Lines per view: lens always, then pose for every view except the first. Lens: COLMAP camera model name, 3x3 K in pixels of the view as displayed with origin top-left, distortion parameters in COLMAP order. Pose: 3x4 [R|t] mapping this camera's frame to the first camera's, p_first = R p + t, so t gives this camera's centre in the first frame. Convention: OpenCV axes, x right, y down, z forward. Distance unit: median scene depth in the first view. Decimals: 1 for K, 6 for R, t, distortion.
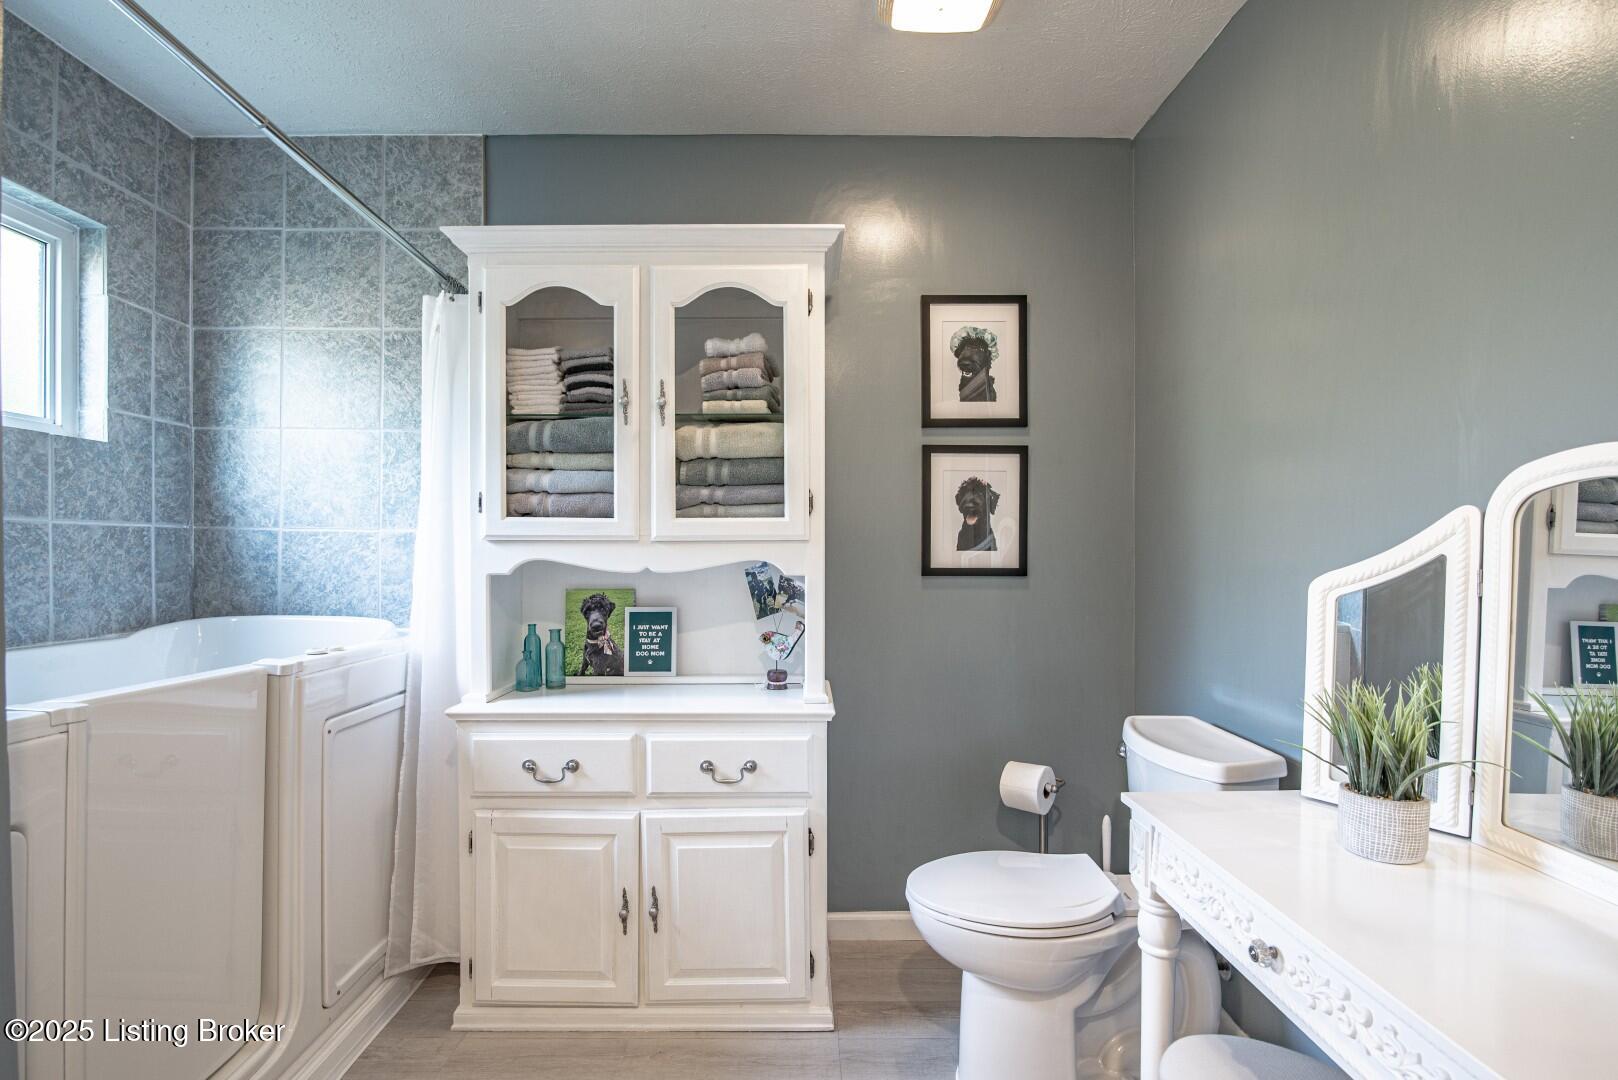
lens RADIAL K [[754.1, 0, 804.9], [0, 754.1, 558.9], [0, 0, 1]] dist [-0.017977, 0.000347]
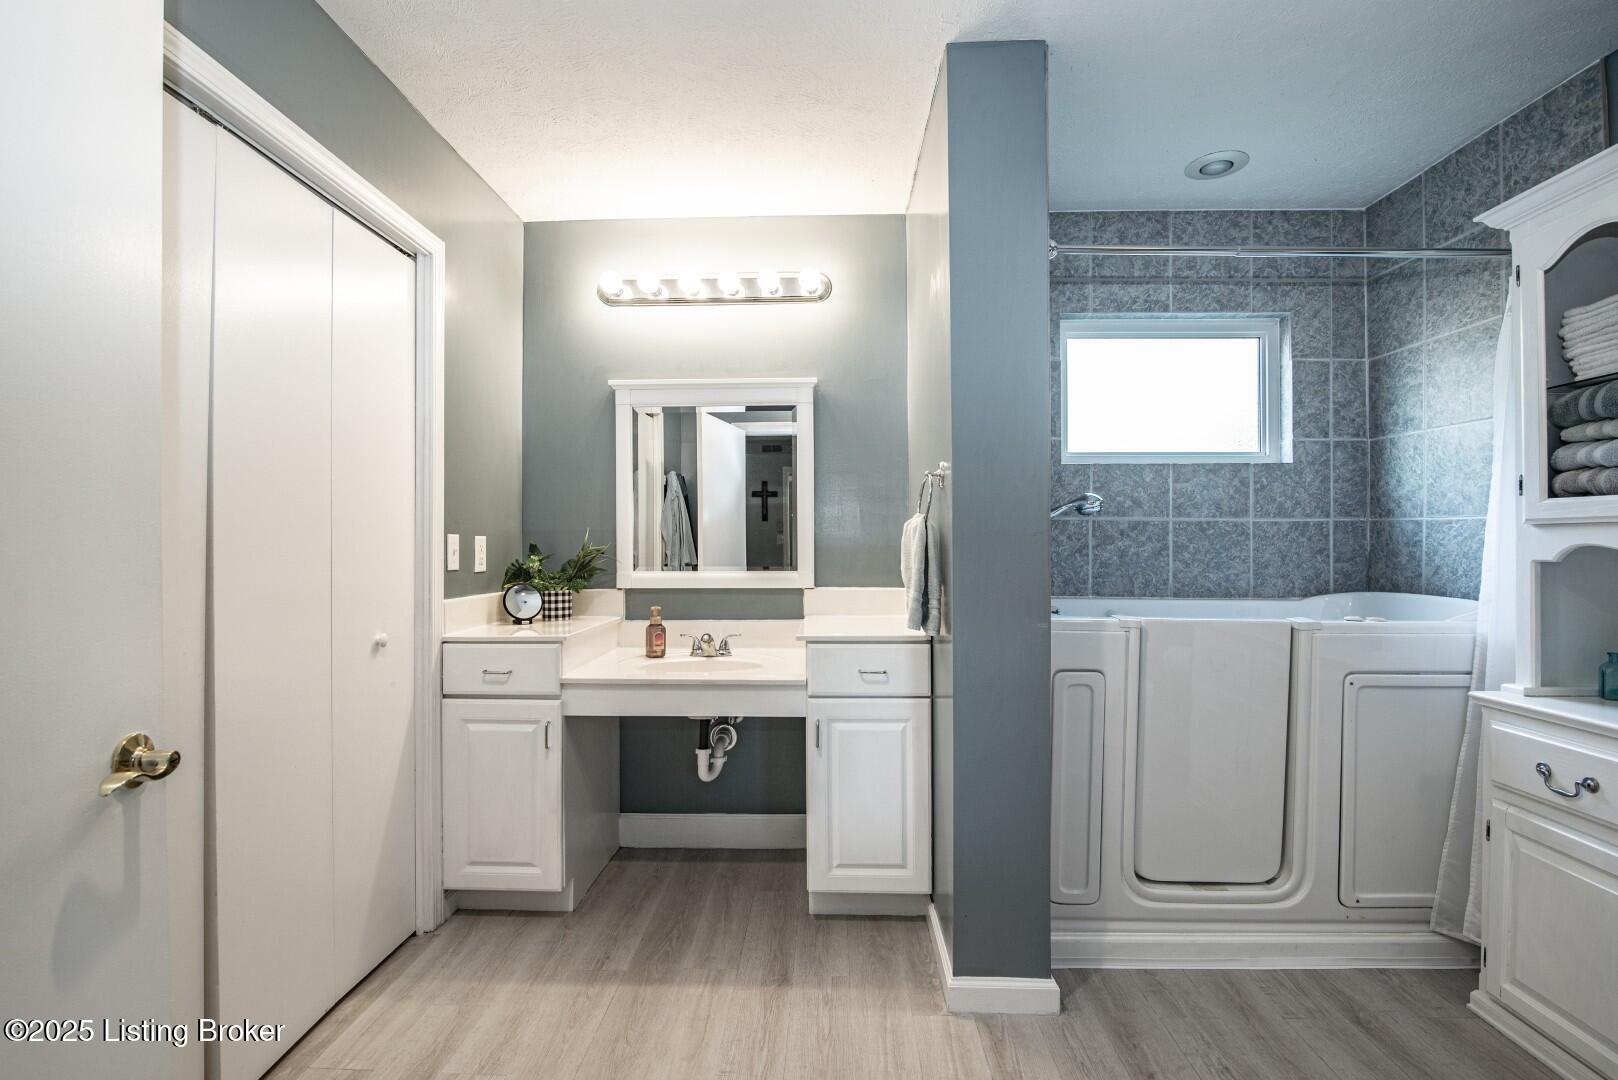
lens RADIAL K [[737.4, 0, 805.8], [0, 737.4, 545.2], [0, 0, 1]] dist [-0.015990, 0.000931]
pose [[-0.044889, 0.000696, -0.998992, 0.510272], [-0.005472, 0.999985, 0.000942, 0.005299], [0.998977, 0.005509, -0.044884, 0.128042]]
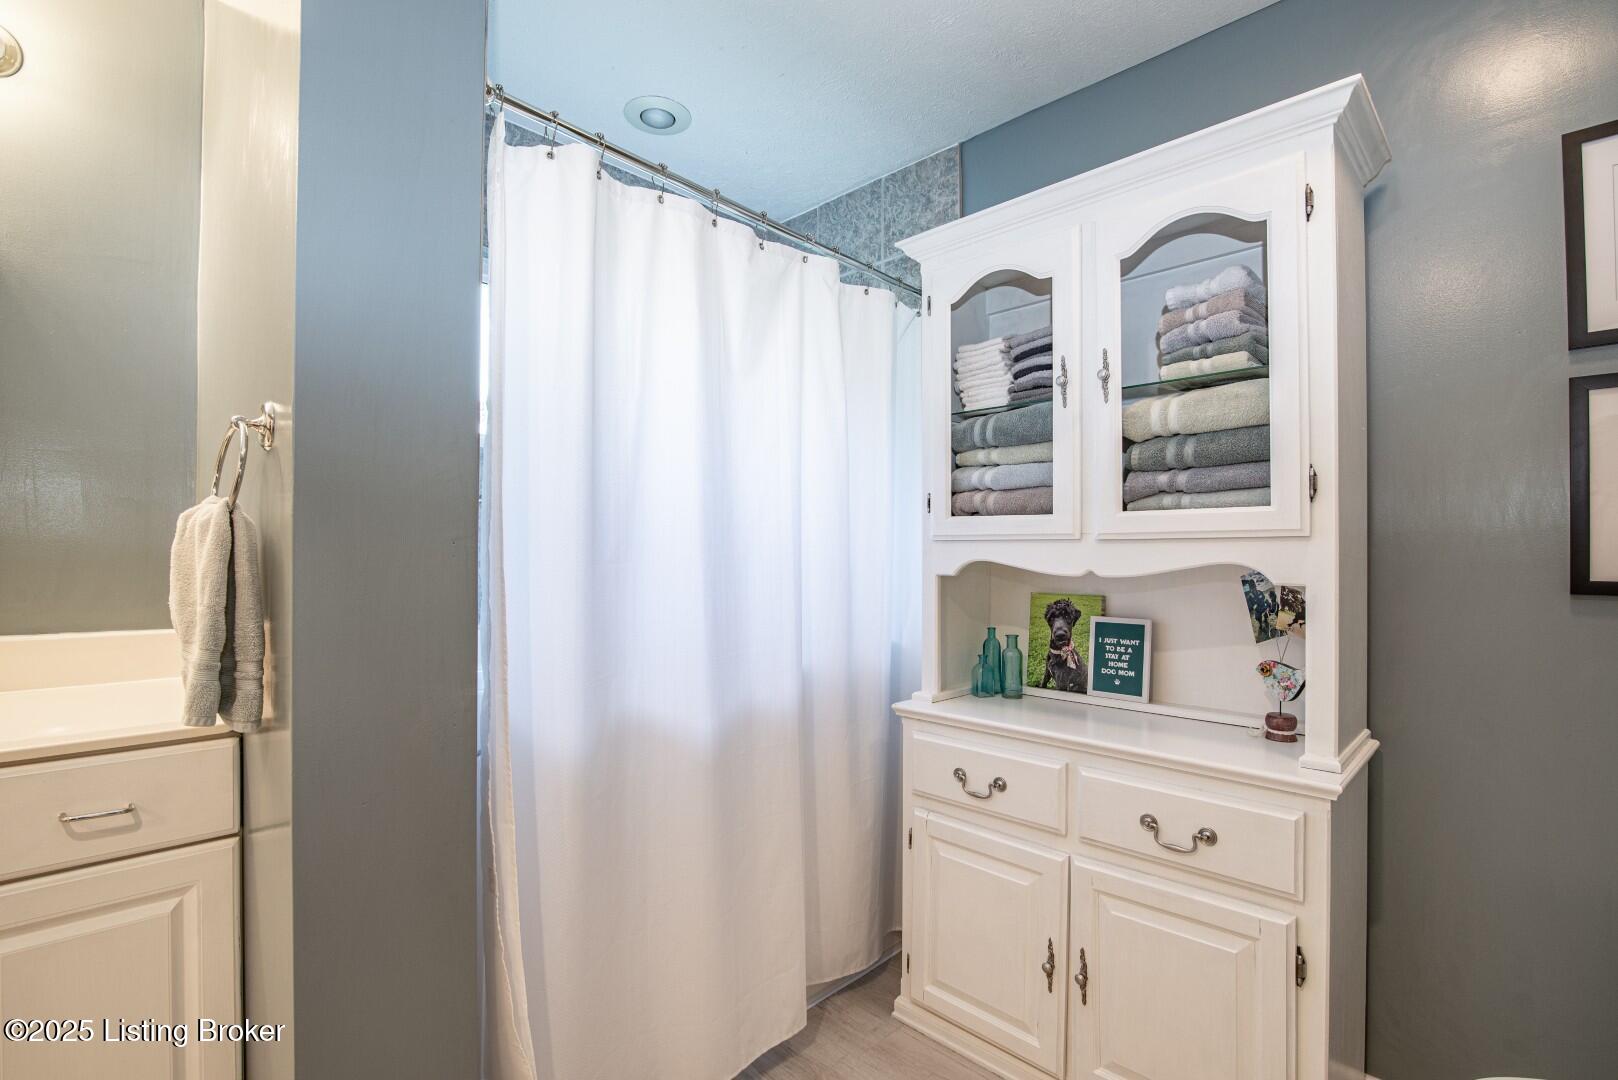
lens RADIAL K [[747.4, 0, 803.2], [0, 747.4, 546.1], [0, 0, 1]] dist [-0.020220, -0.000338]
pose [[0.703239, -0.003055, -0.710947, 0.156629], [-0.011475, 0.999812, -0.015648, 0.000499], [0.710861, 0.019162, 0.703071, 0.166972]]
